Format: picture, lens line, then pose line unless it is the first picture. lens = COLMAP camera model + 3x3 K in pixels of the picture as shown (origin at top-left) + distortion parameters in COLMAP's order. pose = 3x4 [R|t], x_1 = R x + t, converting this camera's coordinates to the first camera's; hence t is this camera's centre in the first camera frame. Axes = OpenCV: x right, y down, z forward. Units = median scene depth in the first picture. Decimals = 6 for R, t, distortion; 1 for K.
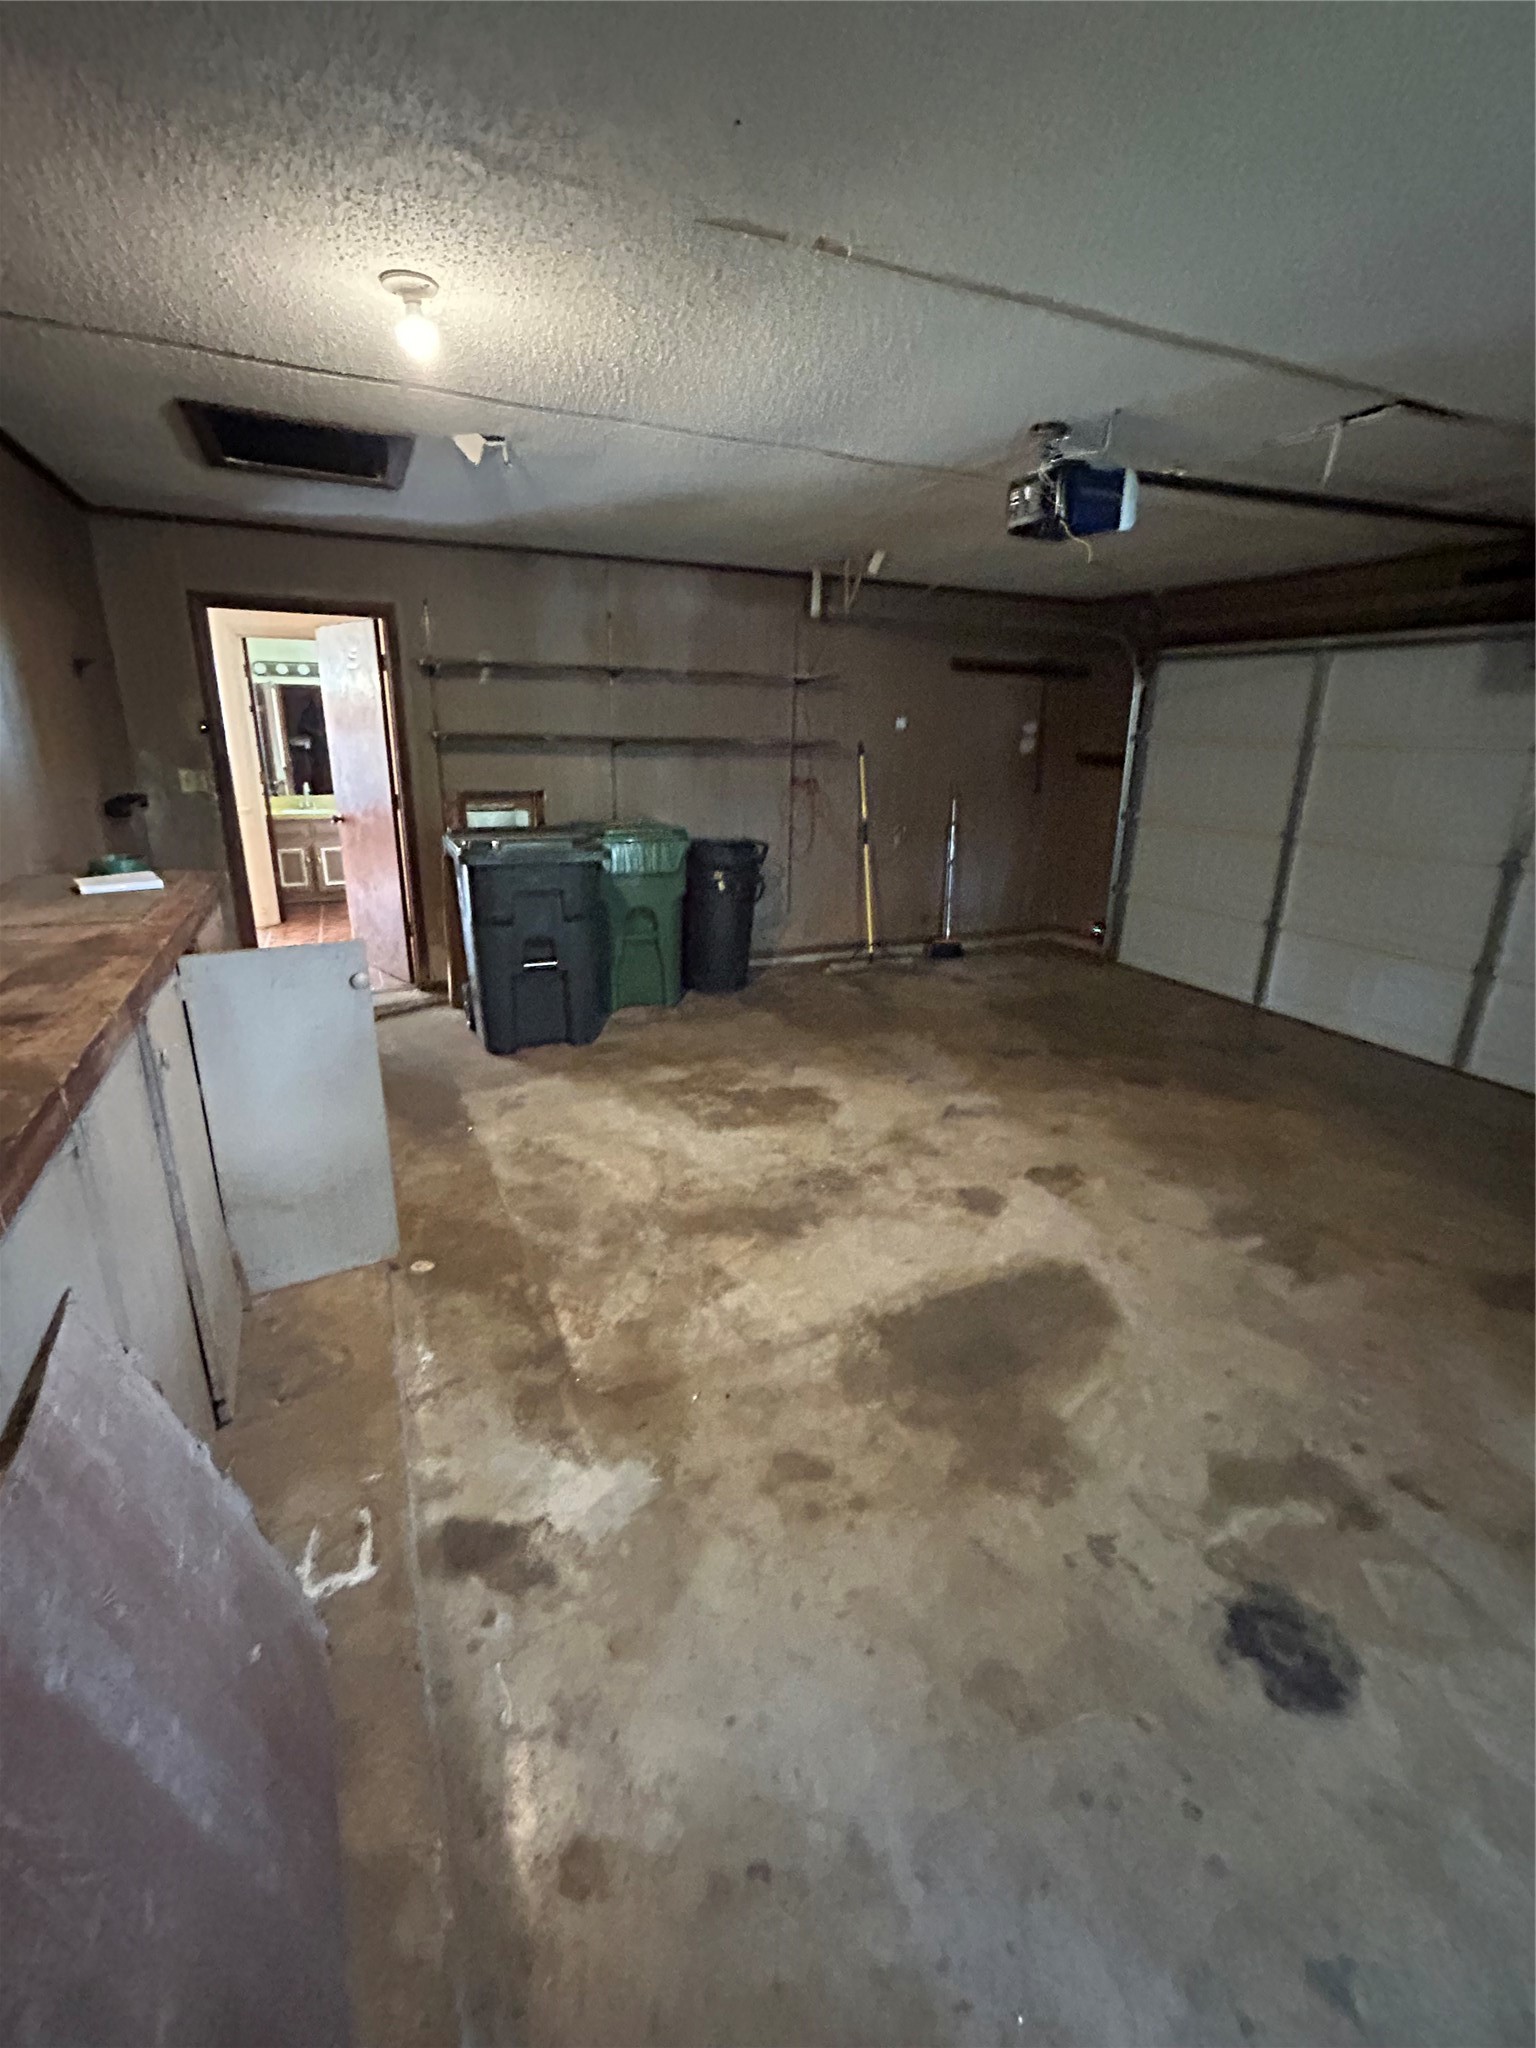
lens RADIAL K [[900.9, 0, 759.0], [0, 900.9, 1005.1], [0, 0, 1]] dist [0.002789, 0.001674]
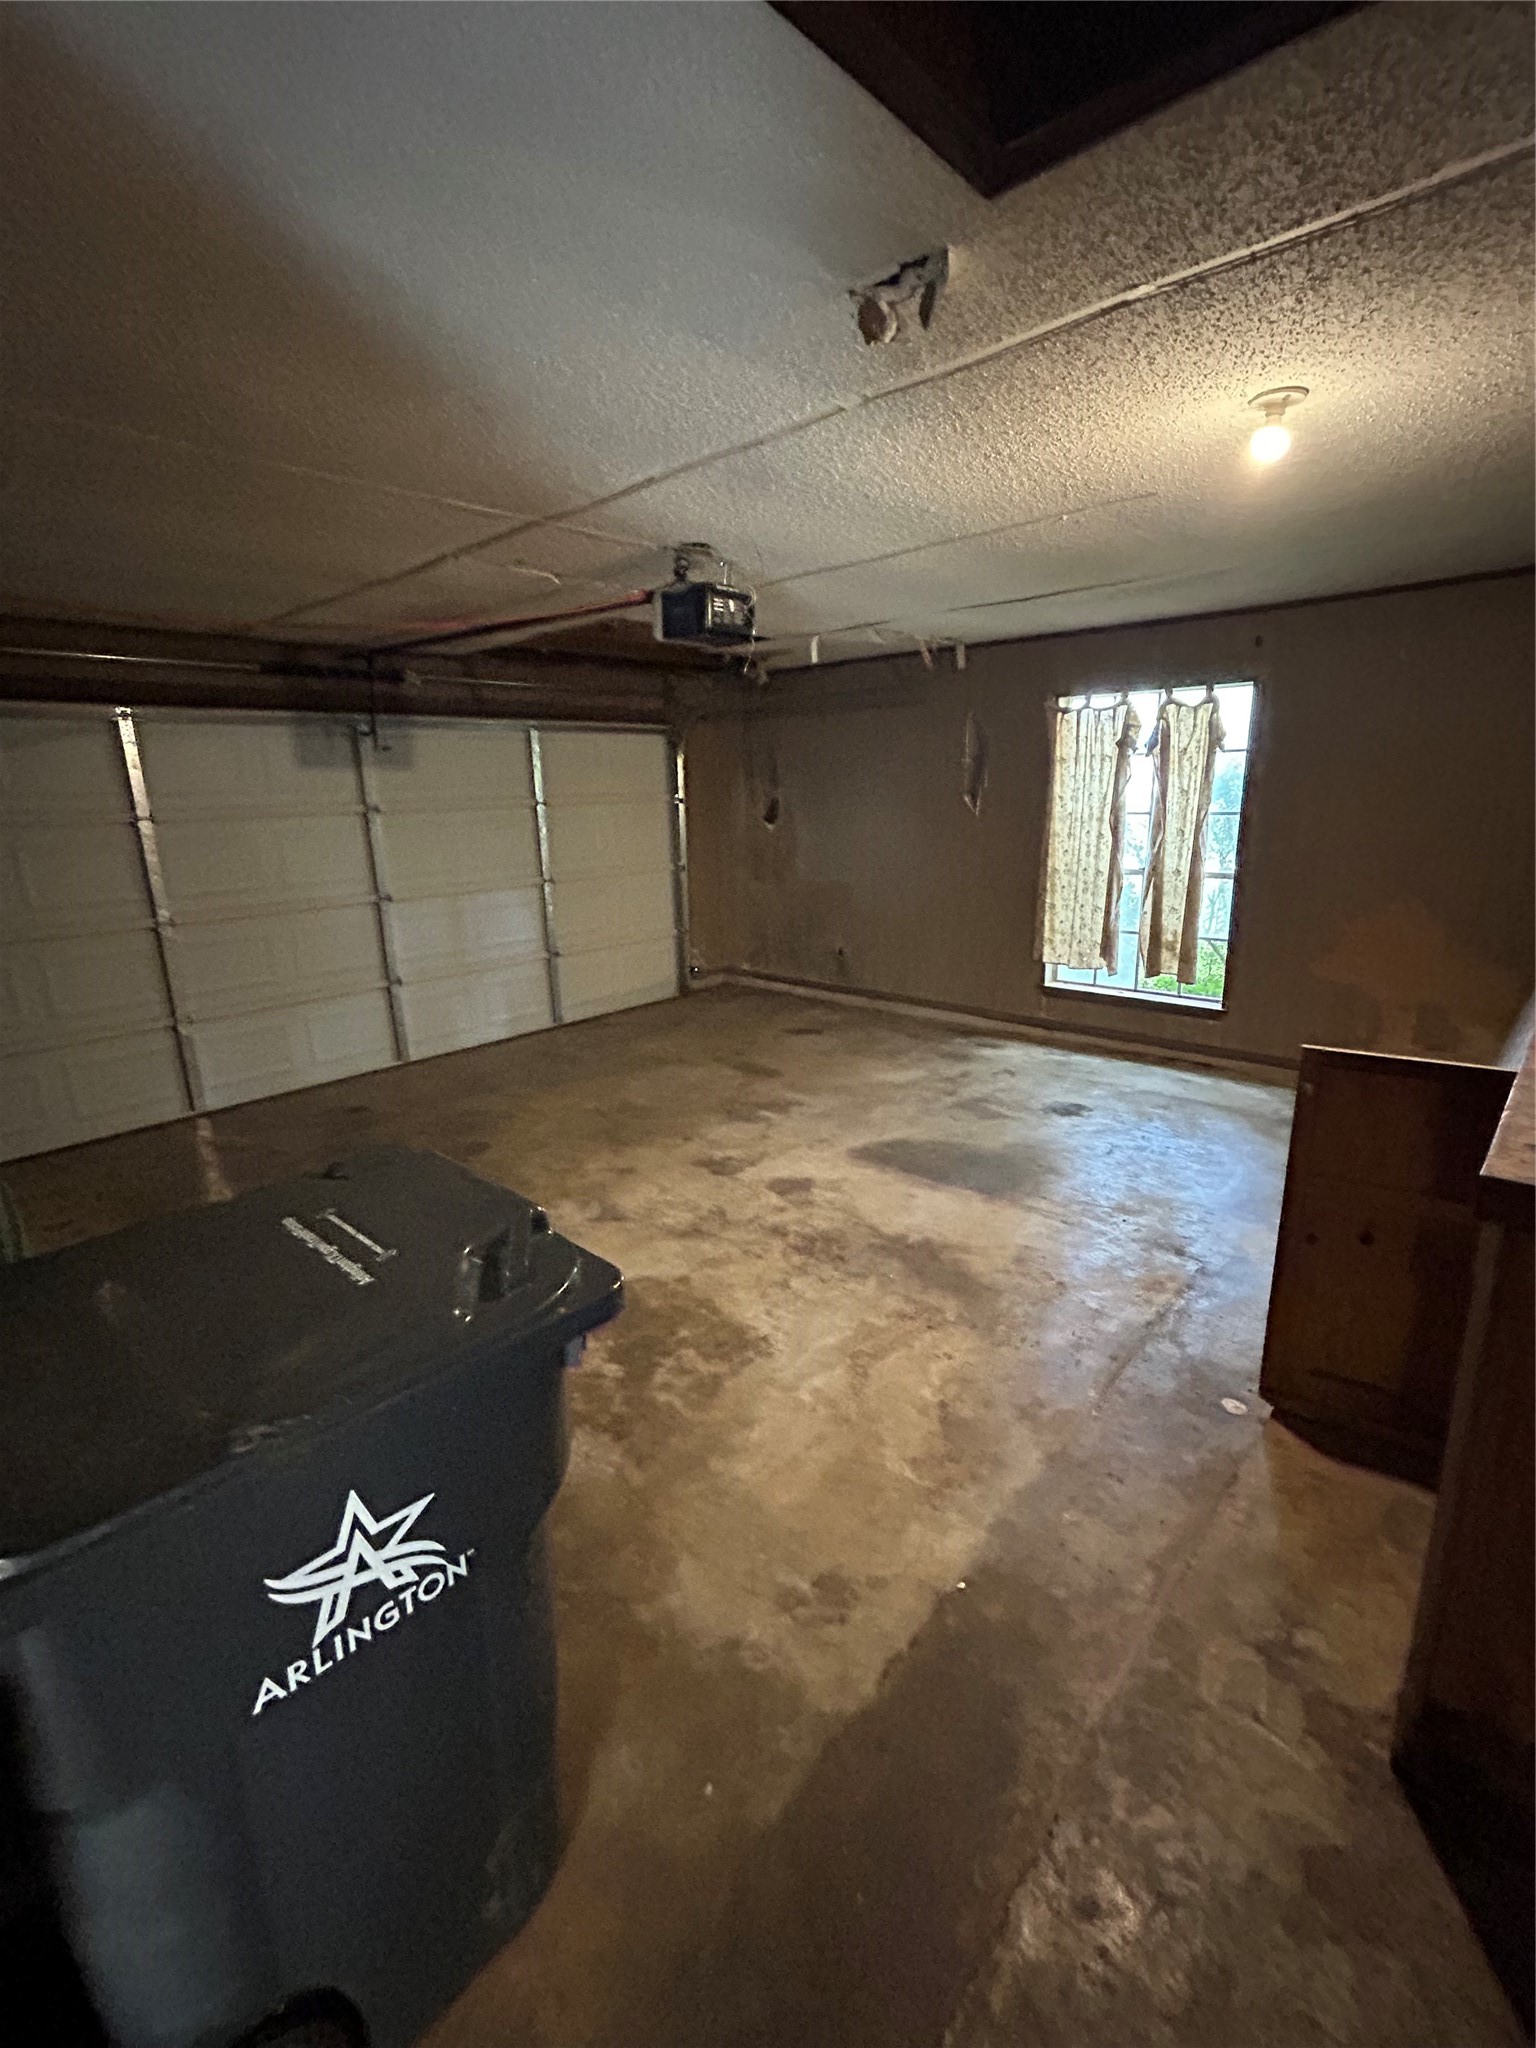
lens RADIAL K [[900.9, 0, 757.2], [0, 900.9, 1040.0], [0, 0, 1]] dist [0.002789, 0.001674]
pose [[-0.384409, -0.261893, 0.885235, -0.716303], [0.298368, 0.872204, 0.387603, -0.412891], [-0.873617, 0.413124, -0.257143, 1.210065]]
